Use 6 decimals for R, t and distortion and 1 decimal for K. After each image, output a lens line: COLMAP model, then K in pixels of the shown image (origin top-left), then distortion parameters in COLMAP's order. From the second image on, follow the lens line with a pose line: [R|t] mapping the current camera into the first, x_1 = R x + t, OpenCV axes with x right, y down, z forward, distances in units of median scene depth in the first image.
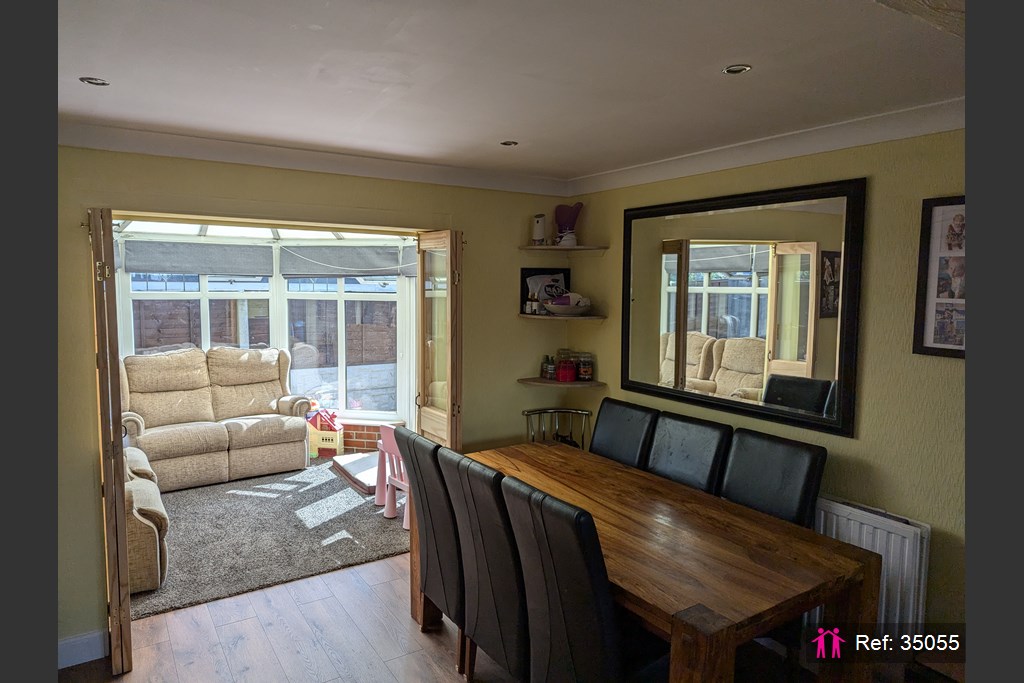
lens RADIAL K [[640.2, 0, 510.0], [0, 640.2, 338.1], [0, 0, 1]] dist [0.029902, -0.003019]
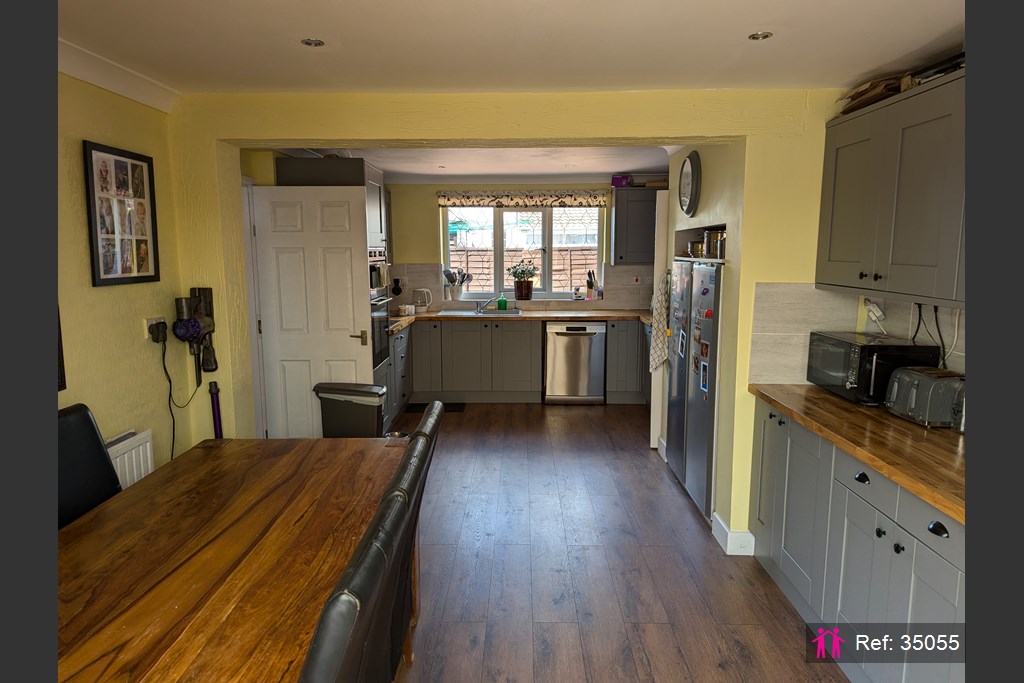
lens RADIAL K [[640.2, 0, 510.1], [0, 640.2, 341.4], [0, 0, 1]] dist [0.029902, -0.003019]
pose [[-0.828041, -0.087712, 0.553764, -0.547317], [0.047624, 0.973114, 0.225346, -0.097463], [-0.558642, 0.212968, -0.801601, 1.502407]]
